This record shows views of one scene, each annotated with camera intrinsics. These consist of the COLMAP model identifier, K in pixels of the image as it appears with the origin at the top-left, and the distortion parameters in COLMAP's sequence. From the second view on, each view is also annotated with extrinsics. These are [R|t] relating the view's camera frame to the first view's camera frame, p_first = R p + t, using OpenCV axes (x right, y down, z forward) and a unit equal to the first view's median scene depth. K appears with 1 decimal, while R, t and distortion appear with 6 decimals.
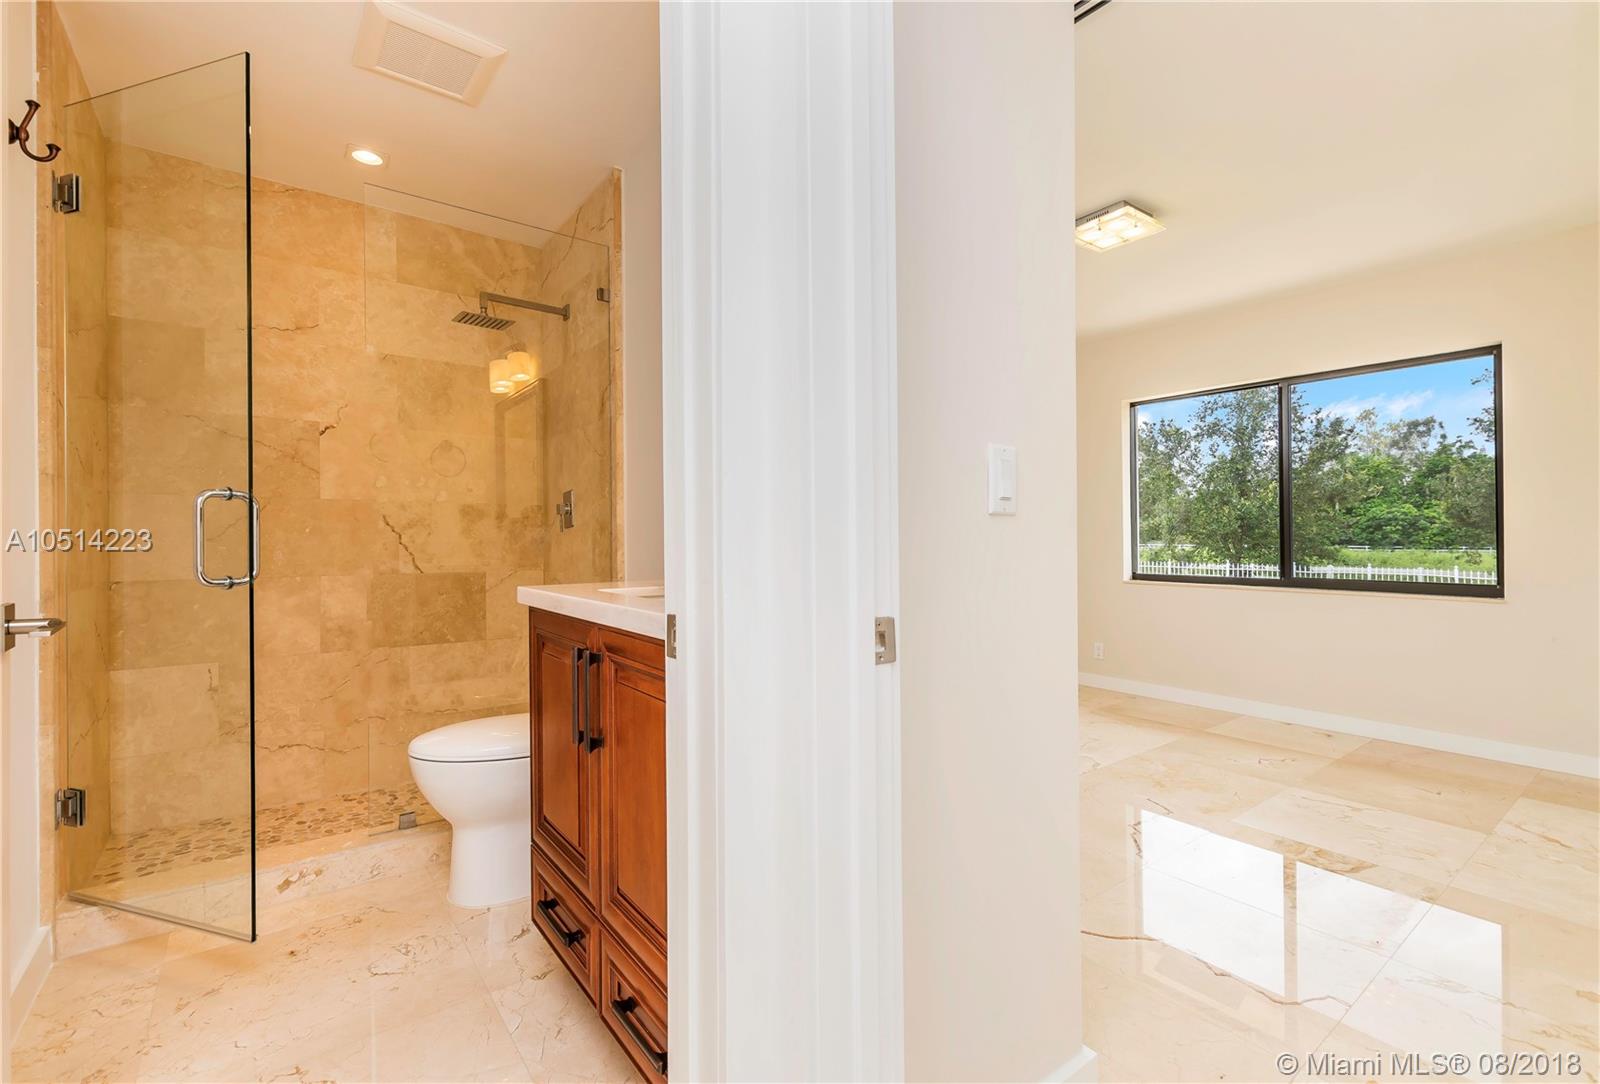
lens RADIAL K [[720.9, 0, 796.1], [0, 720.9, 543.9], [0, 0, 1]] dist [-0.001475, -0.000117]
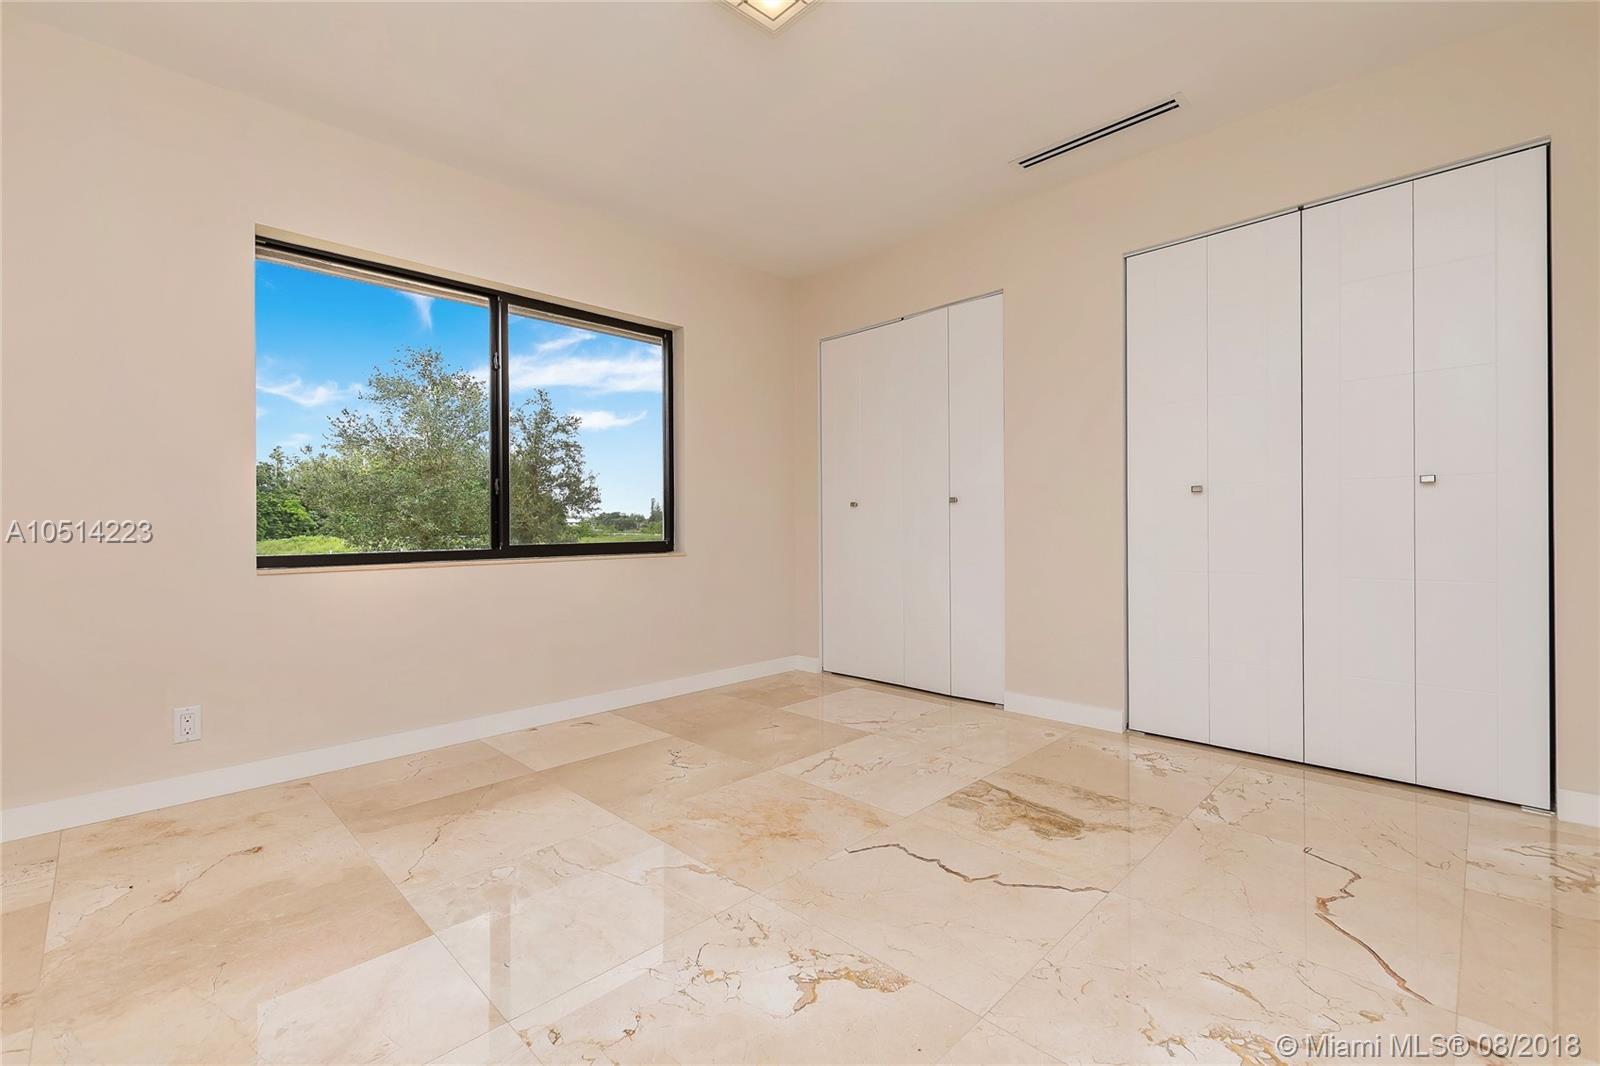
lens RADIAL K [[691.4, 0, 793.5], [0, 691.4, 525.3], [0, 0, 1]] dist [0.006714, -0.003798]
pose [[-0.143950, 0.001698, 0.989584, -0.161176], [0.017820, 0.999841, 0.000877, 0.042646], [-0.989425, 0.017760, -0.143957, 1.171644]]
